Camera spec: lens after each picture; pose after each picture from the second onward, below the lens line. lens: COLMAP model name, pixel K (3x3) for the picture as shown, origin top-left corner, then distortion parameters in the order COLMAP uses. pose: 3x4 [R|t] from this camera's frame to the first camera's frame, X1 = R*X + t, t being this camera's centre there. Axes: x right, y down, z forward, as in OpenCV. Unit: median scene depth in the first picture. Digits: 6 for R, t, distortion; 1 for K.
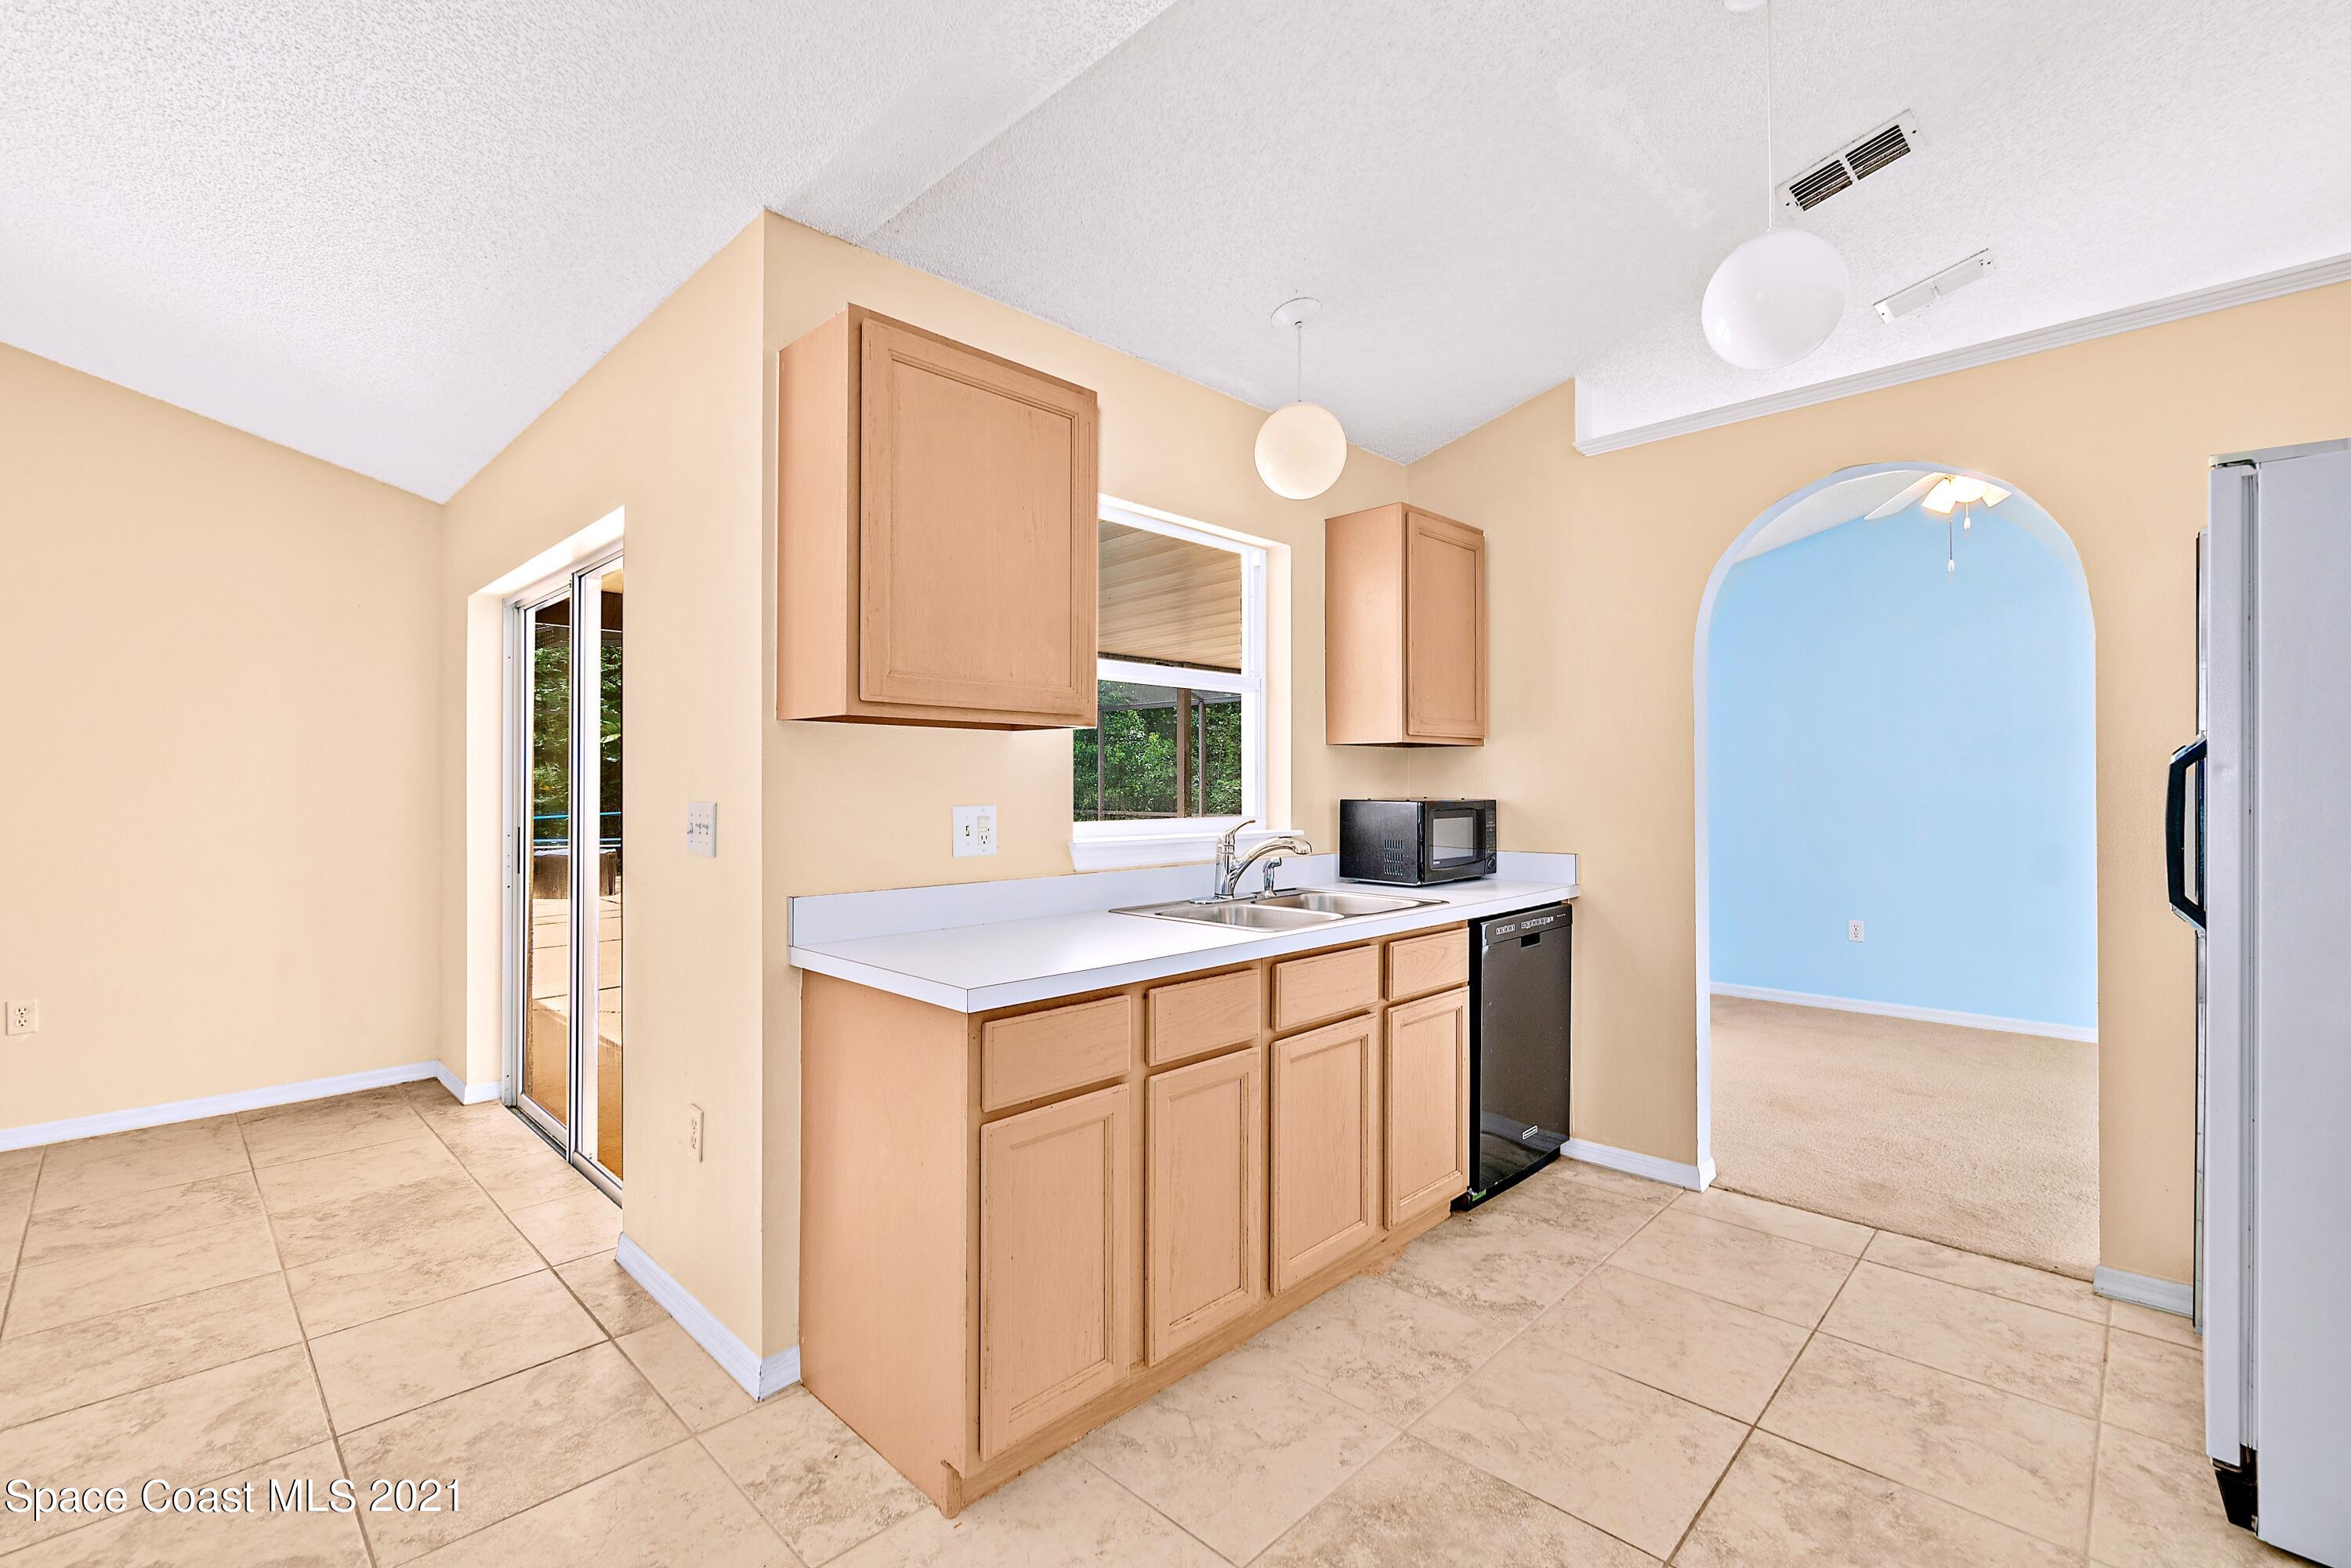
lens RADIAL K [[1009.8, 0, 1172.9], [0, 1009.8, 766.2], [0, 0, 1]] dist [-0.004457, 0.000335]
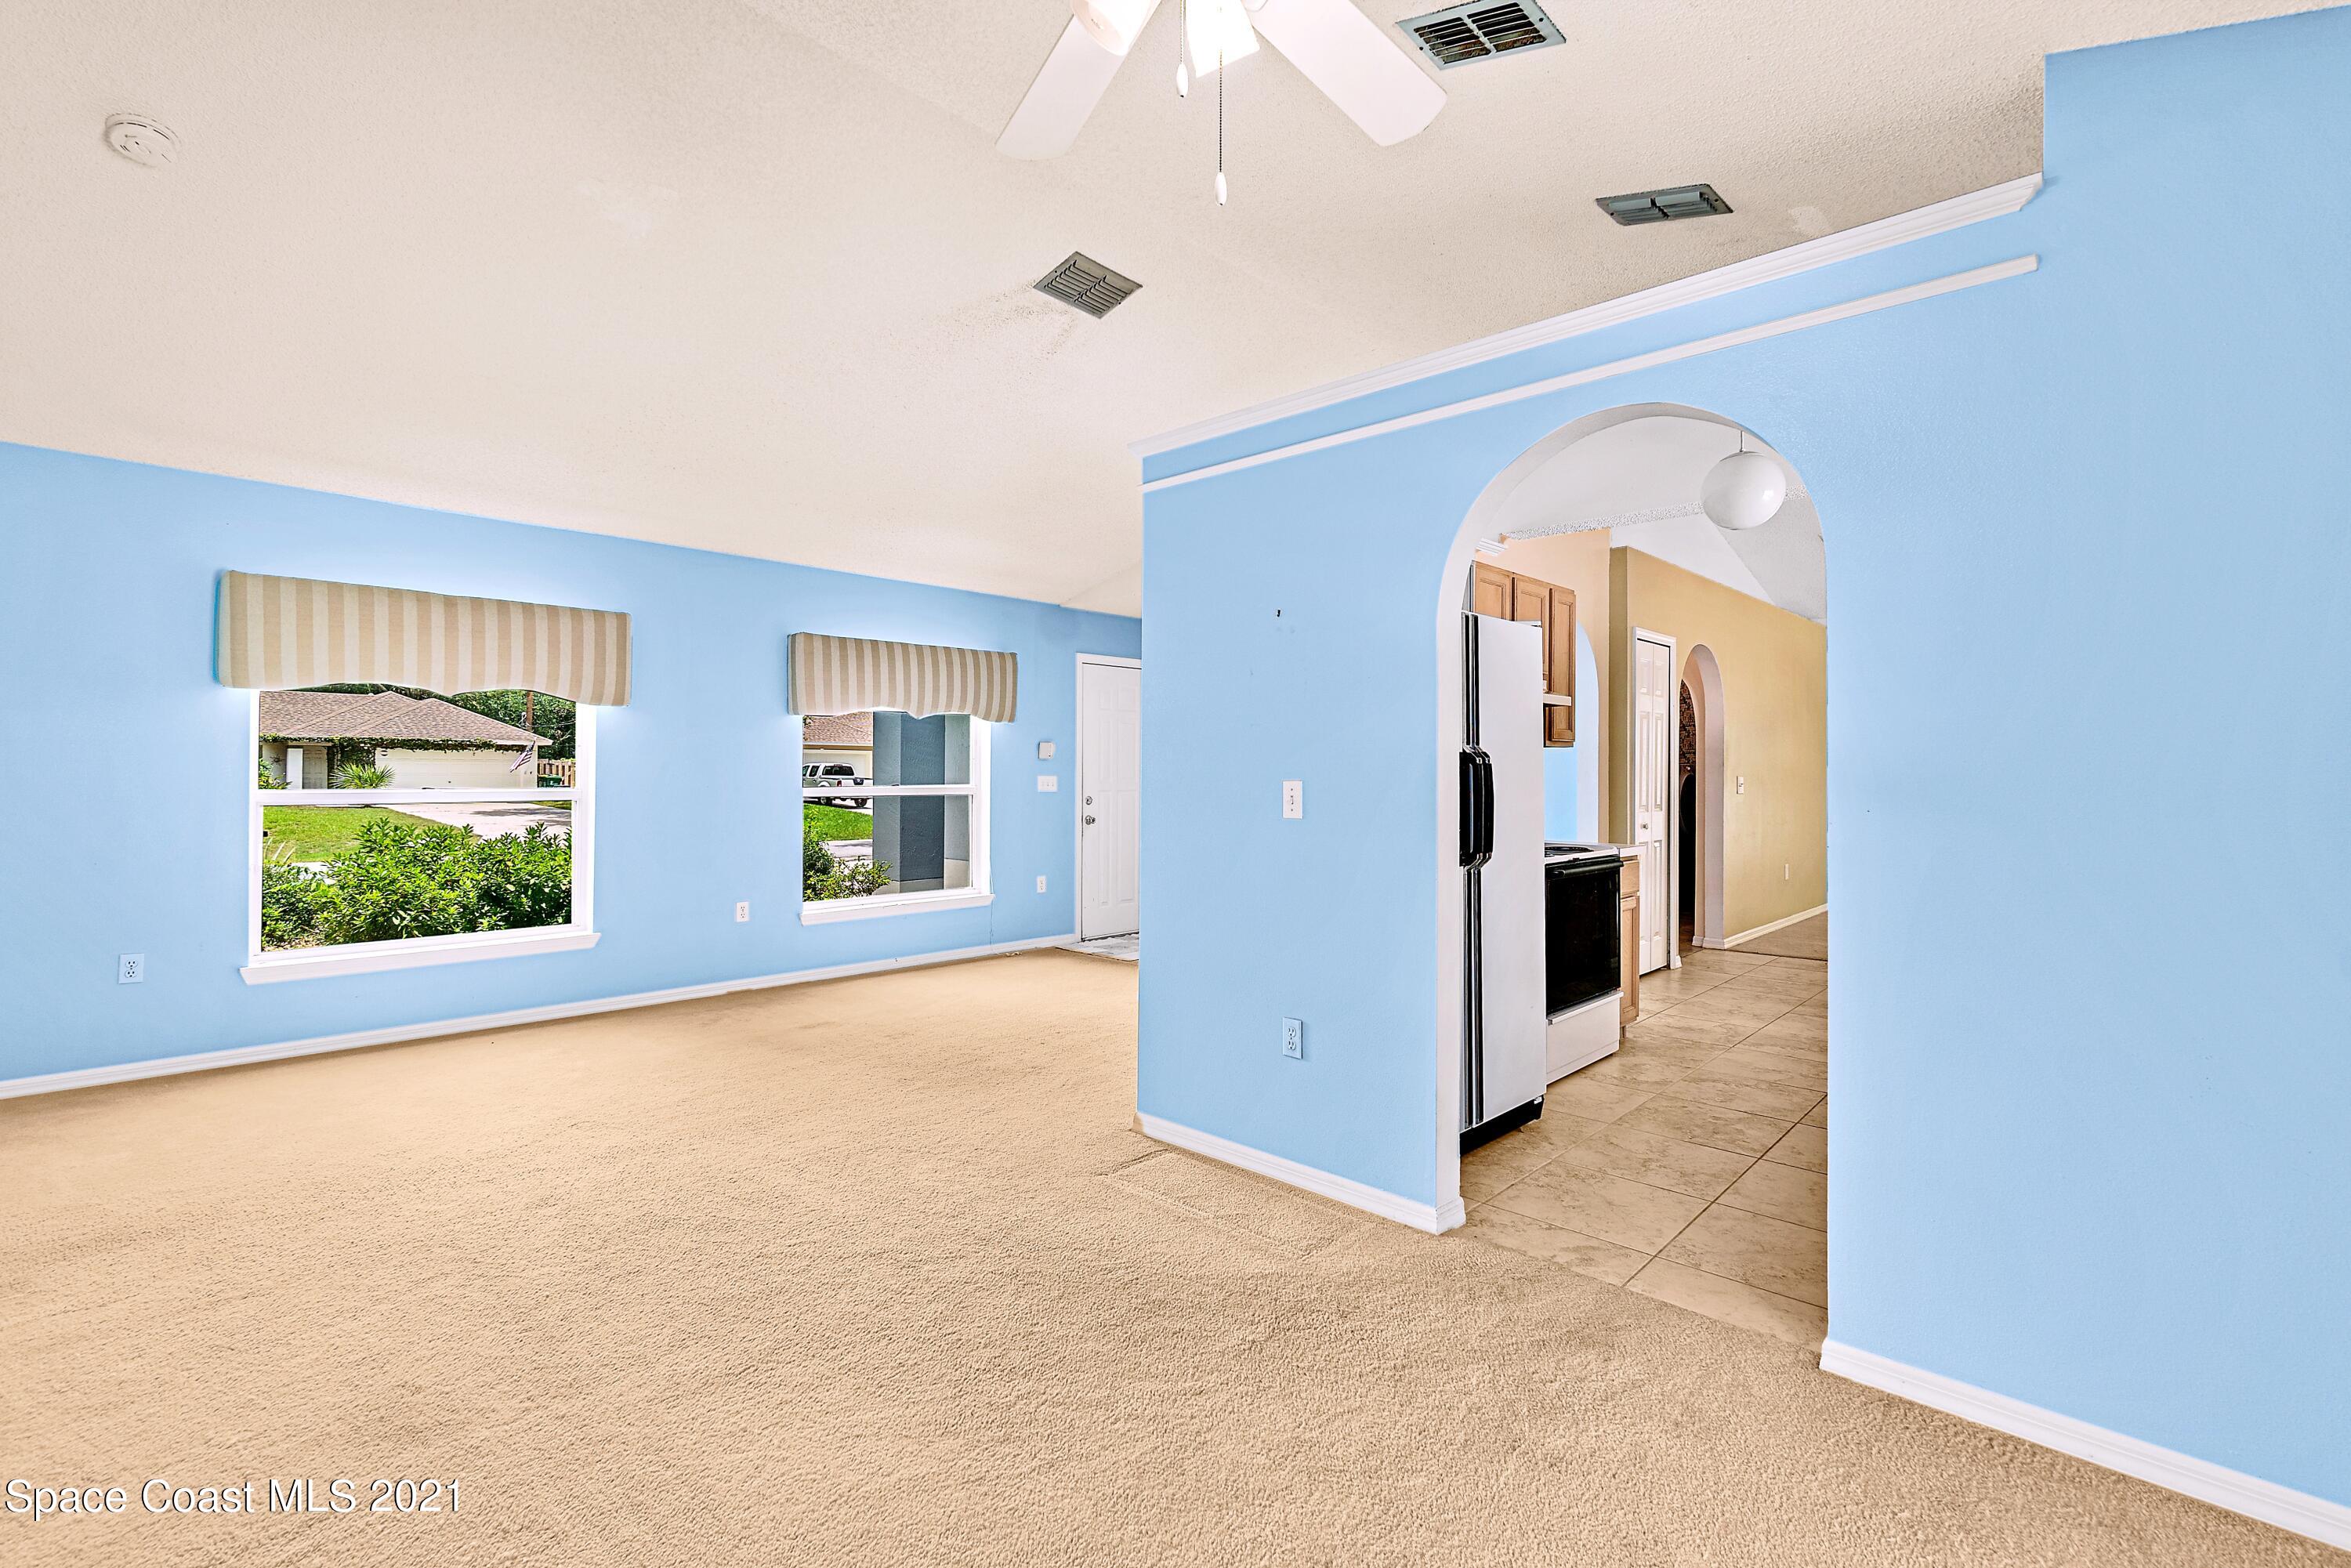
lens RADIAL K [[1021.2, 0, 1175.9], [0, 1021.2, 763.7], [0, 0, 1]] dist [0.000260, 0.000008]
pose [[-0.999958, -0.004519, -0.008012, 1.404678], [-0.004317, 0.999677, -0.025059, 0.038082], [0.008123, -0.025023, -0.999654, 2.429207]]
